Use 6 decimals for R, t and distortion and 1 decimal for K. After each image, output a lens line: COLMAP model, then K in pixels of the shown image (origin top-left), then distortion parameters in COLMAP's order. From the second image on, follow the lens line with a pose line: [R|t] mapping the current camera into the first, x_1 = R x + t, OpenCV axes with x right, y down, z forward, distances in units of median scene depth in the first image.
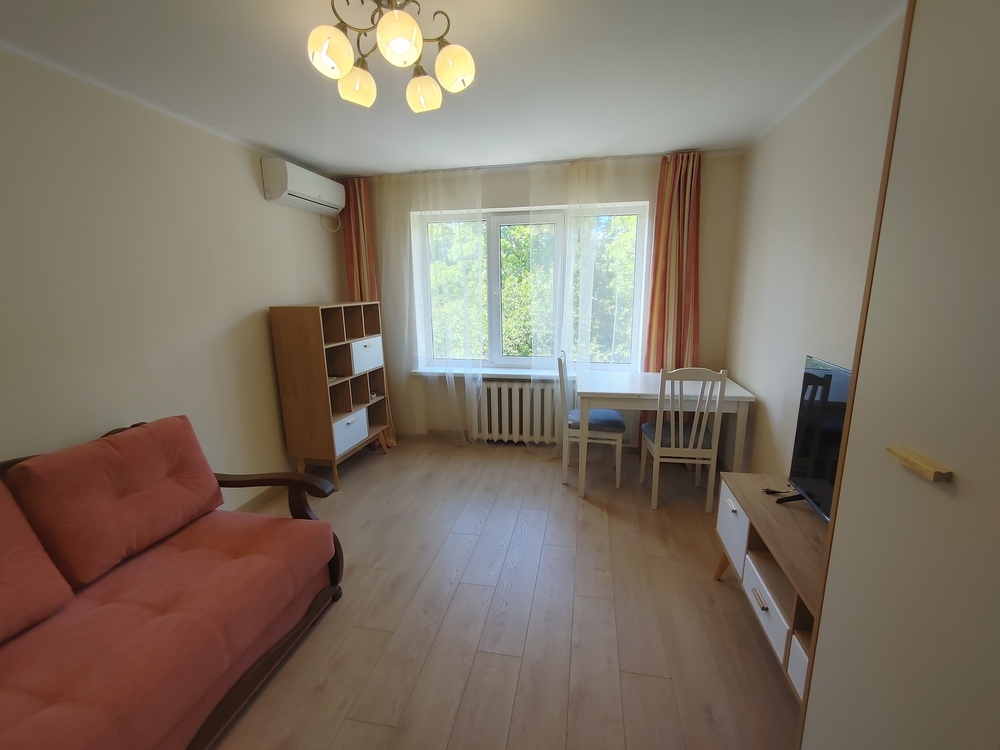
lens RADIAL K [[441.2, 0, 501.0], [0, 441.2, 379.2], [0, 0, 1]] dist [-0.000580, 0.000232]
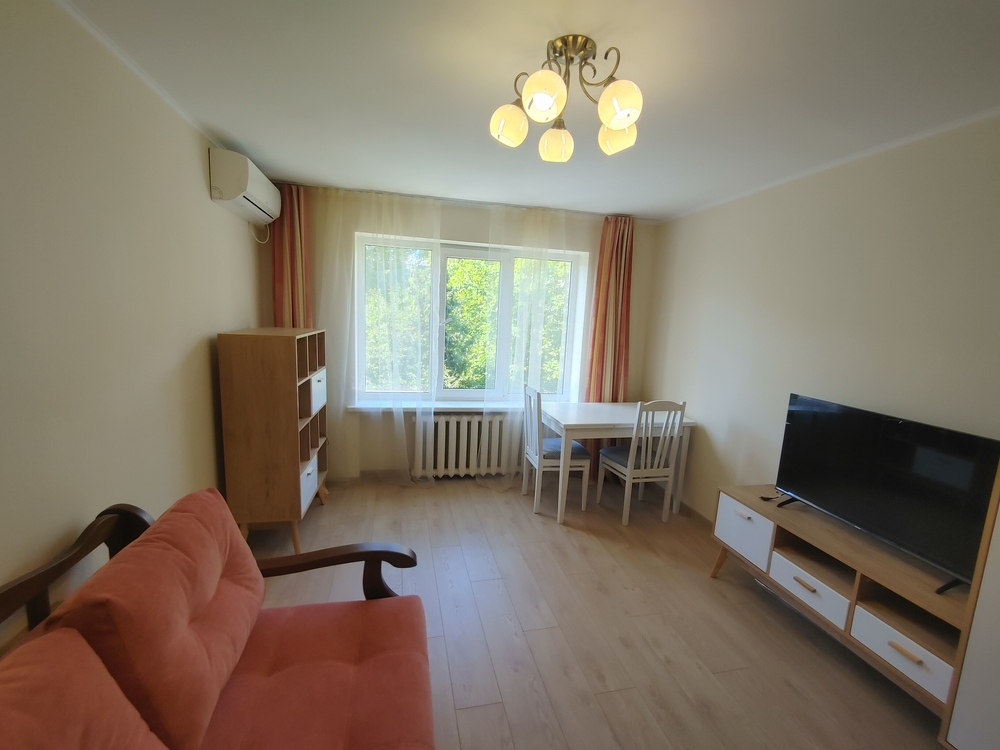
lens RADIAL K [[441.2, 0, 501.0], [0, 441.2, 379.2], [0, 0, 1]] dist [-0.000580, 0.000232]
pose [[0.910147, -0.005855, 0.414245, -0.336500], [0.026523, 0.998672, -0.044160, -0.030762], [-0.413436, 0.051179, 0.909094, 0.071928]]
